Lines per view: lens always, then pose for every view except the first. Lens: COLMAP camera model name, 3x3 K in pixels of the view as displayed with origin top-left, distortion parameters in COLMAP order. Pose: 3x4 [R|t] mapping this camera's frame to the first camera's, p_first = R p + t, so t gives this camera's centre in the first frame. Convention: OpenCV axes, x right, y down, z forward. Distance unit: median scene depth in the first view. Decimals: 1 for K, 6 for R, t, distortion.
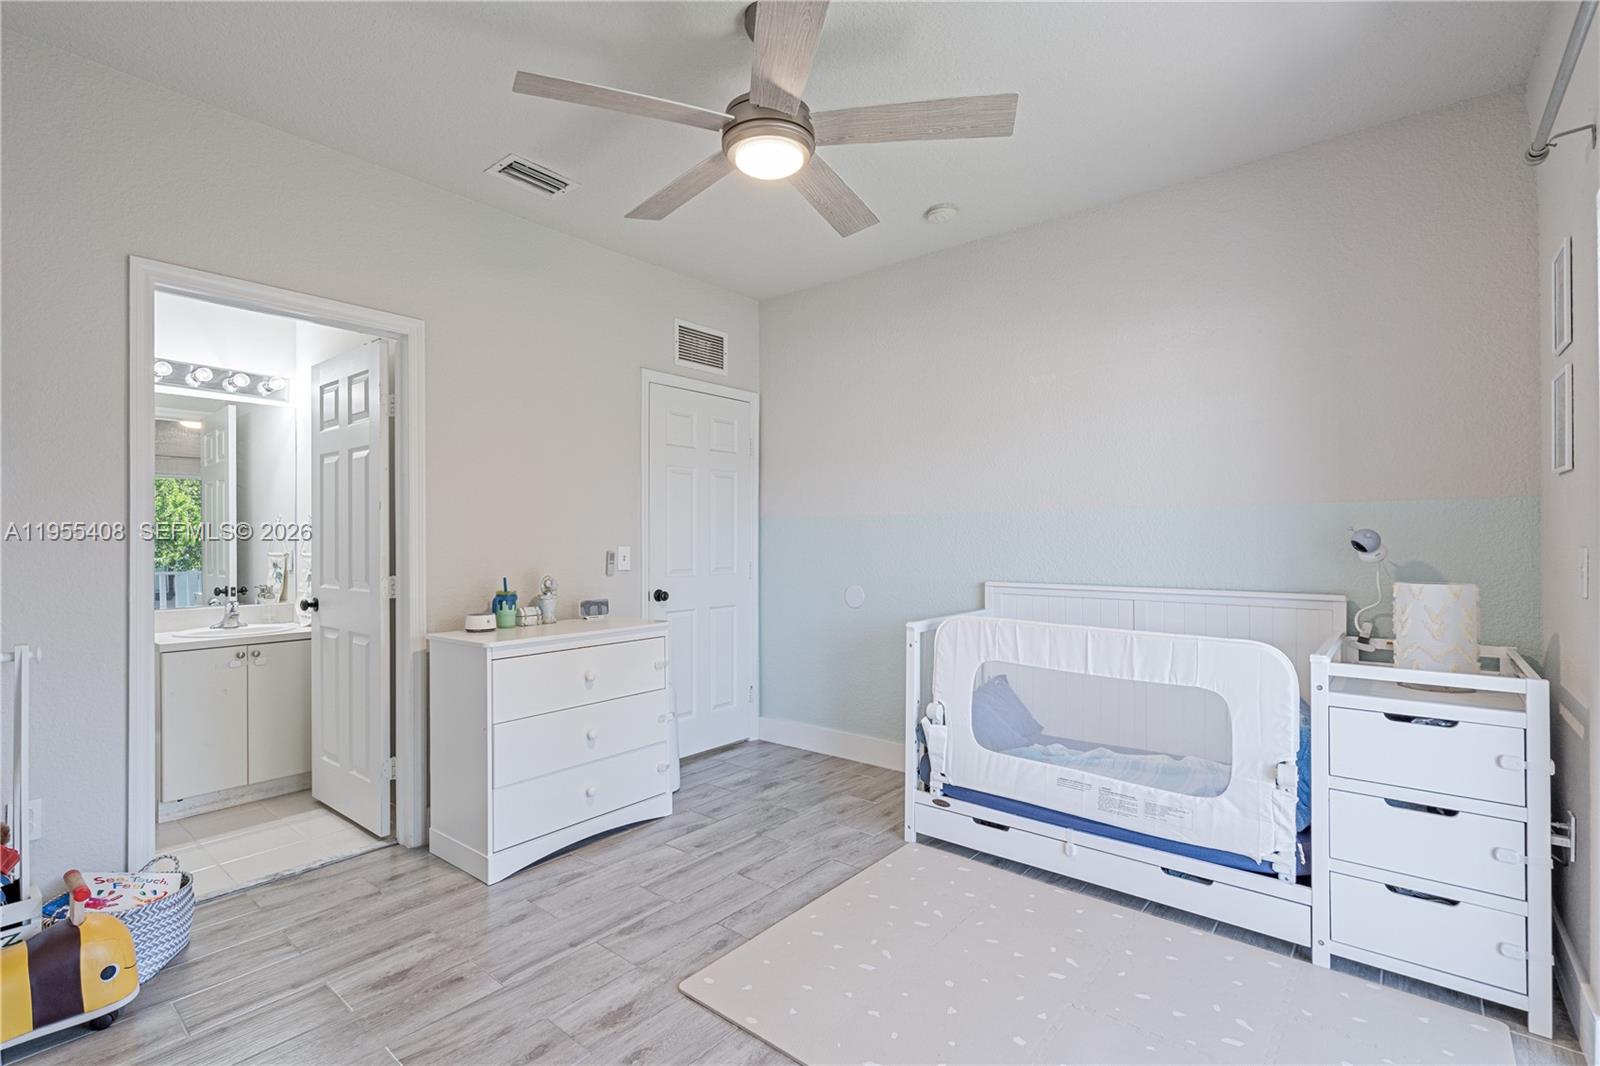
lens RADIAL K [[735.7, 0, 802.3], [0, 735.7, 535.8], [0, 0, 1]] dist [-0.001218, -0.000154]
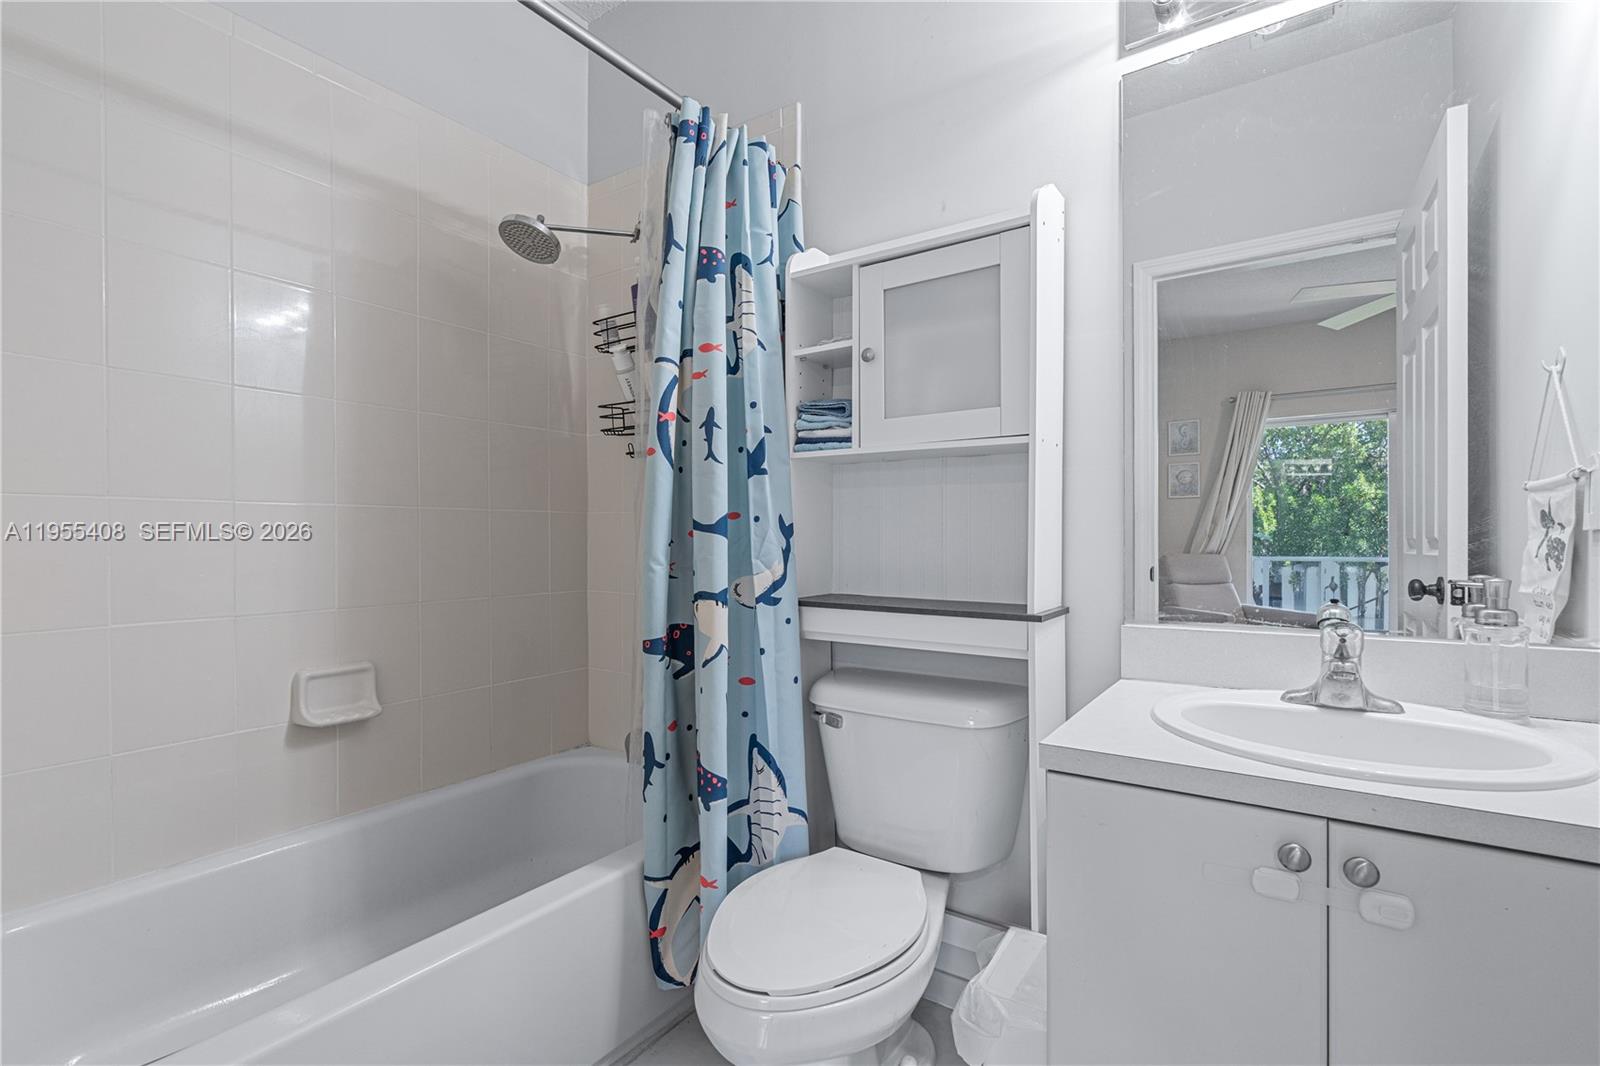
lens RADIAL K [[735.7, 0, 801.9], [0, 735.7, 534.5], [0, 0, 1]] dist [-0.001218, -0.000154]
pose [[0.084915, -0.000632, -0.996388, -0.440194], [0.005485, 0.999985, -0.000167, 0.046296], [0.996373, -0.005451, 0.084917, 0.669453]]
